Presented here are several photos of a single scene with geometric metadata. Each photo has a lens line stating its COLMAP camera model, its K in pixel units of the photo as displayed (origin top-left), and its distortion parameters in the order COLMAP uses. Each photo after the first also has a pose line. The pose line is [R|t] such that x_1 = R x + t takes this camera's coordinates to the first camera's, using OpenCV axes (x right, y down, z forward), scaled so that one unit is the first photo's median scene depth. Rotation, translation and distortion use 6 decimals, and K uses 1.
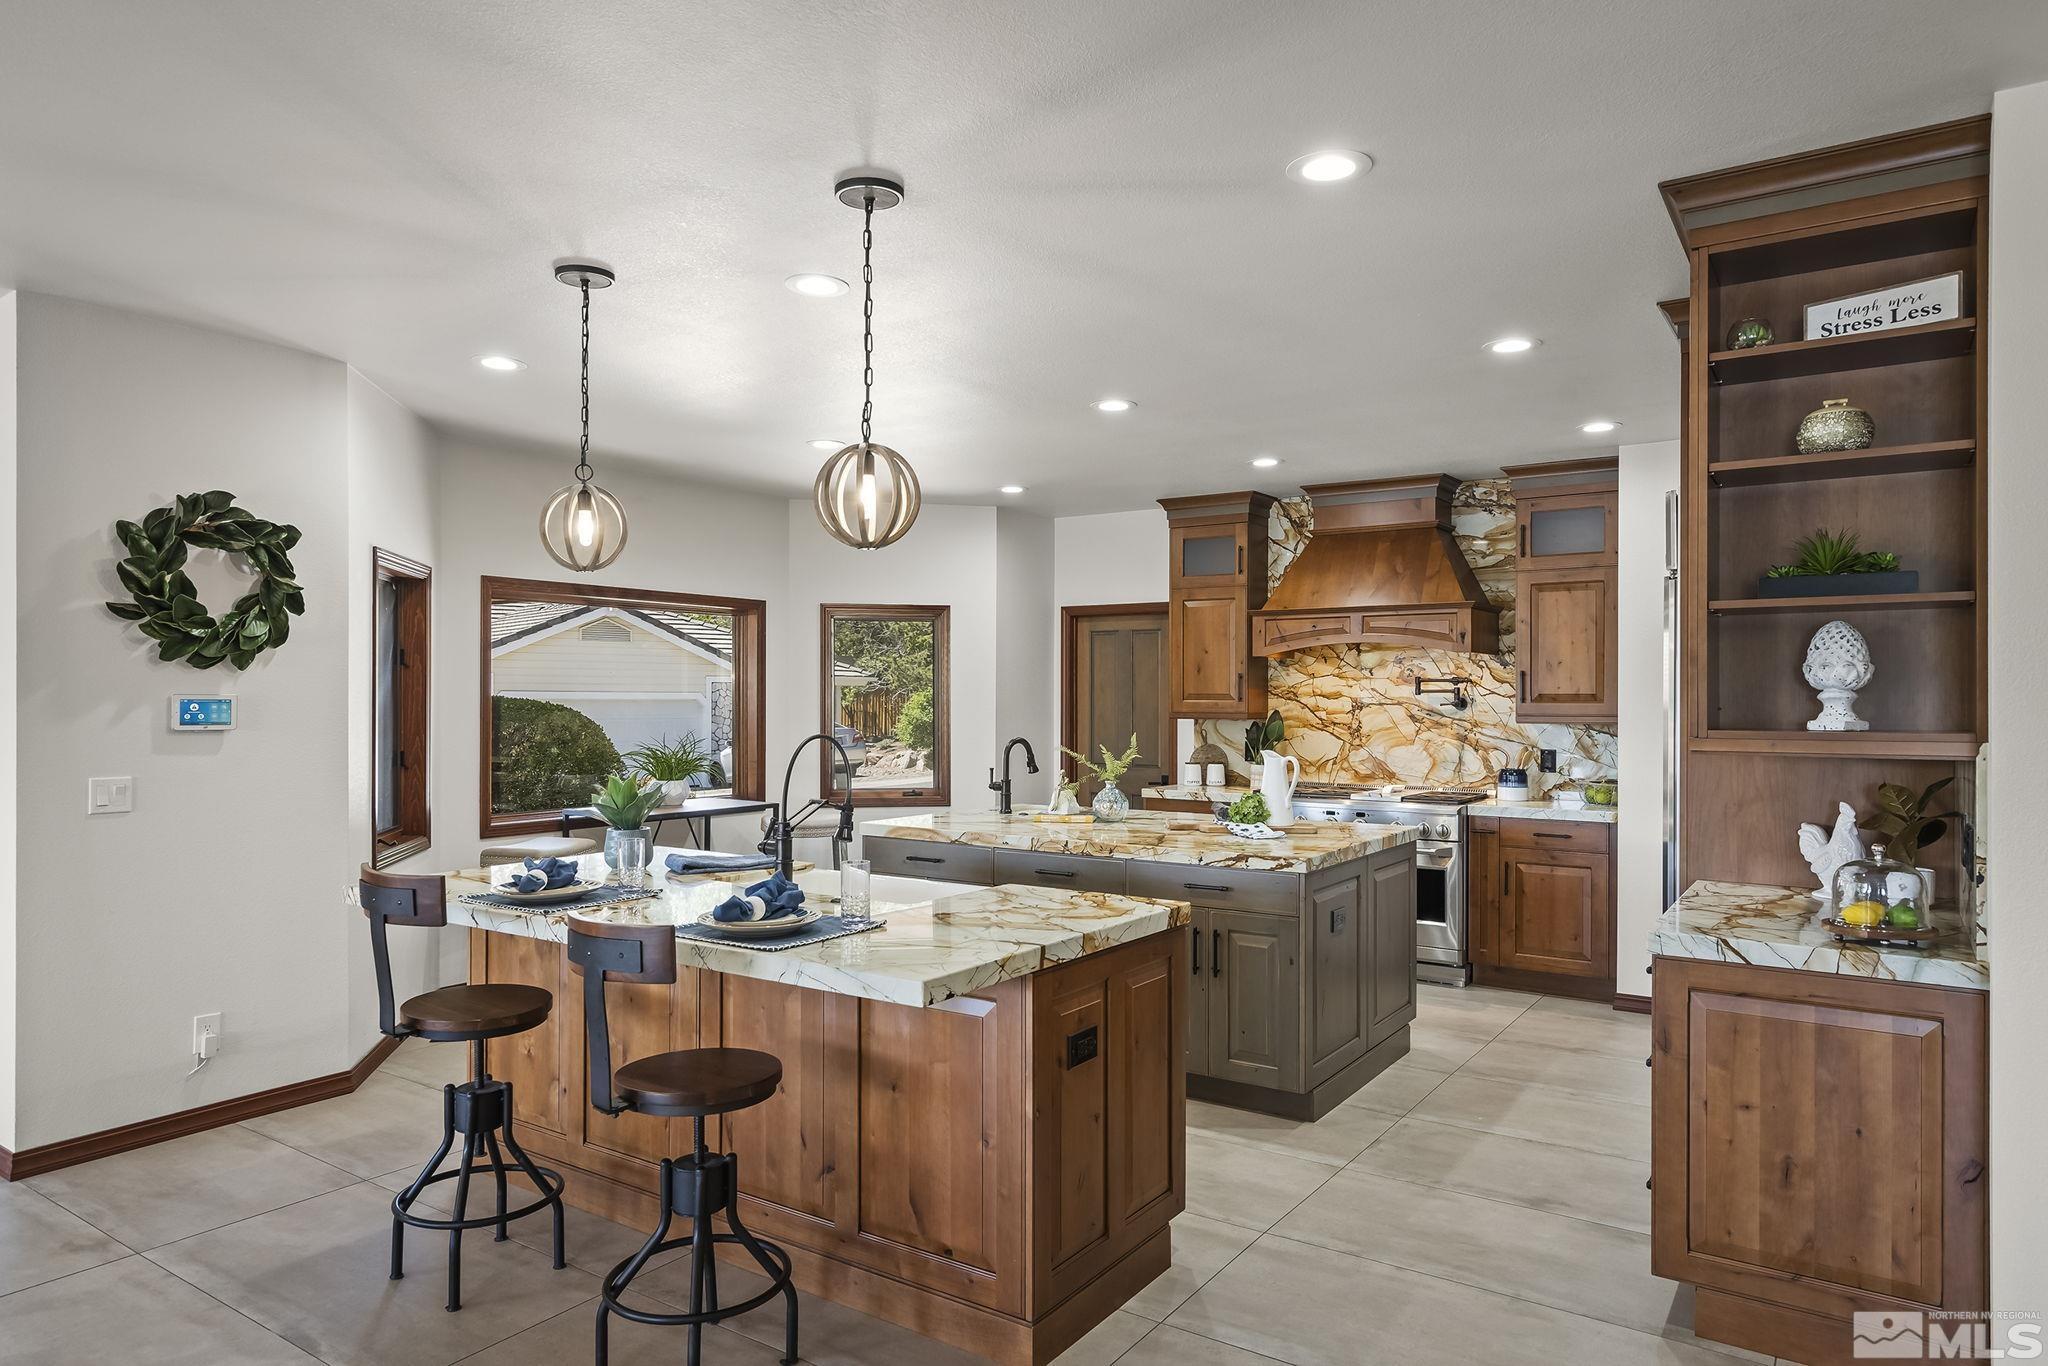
lens RADIAL K [[1258.5, 0, 1024.9], [0, 1258.5, 692.2], [0, 0, 1]] dist [-0.004994, -0.000029]
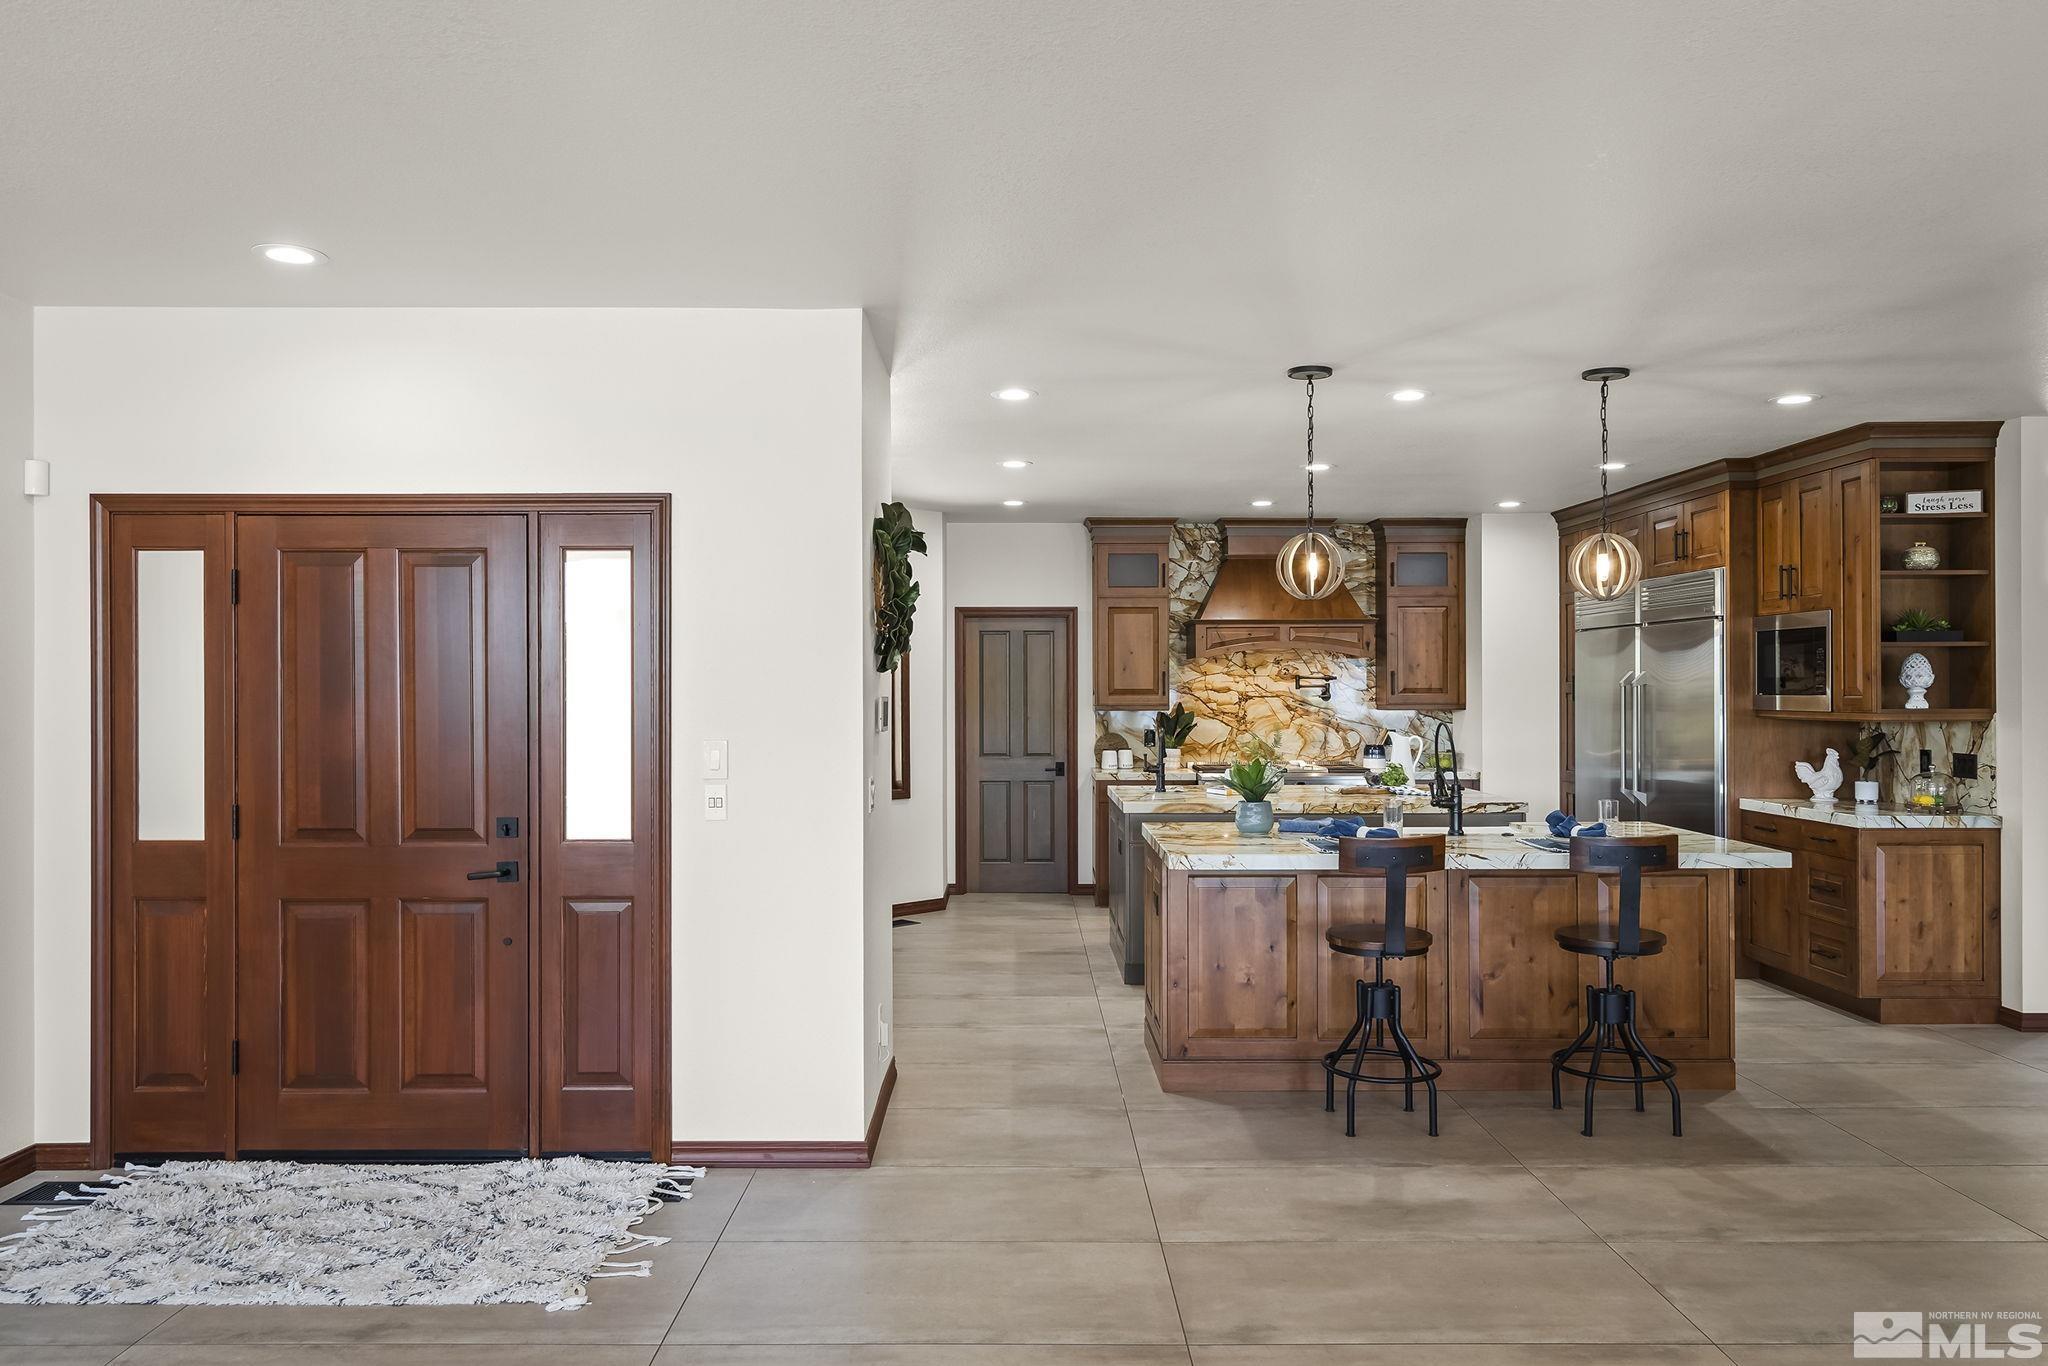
lens RADIAL K [[1409.8, 0, 1022.4], [0, 1409.8, 678.9], [0, 0, 1]] dist [-0.003287, -0.001204]
pose [[0.825473, -0.001603, 0.564440, -0.739913], [0.002714, 0.999996, -0.001131, -0.007525], [-0.564435, 0.002465, 0.825474, -0.016806]]
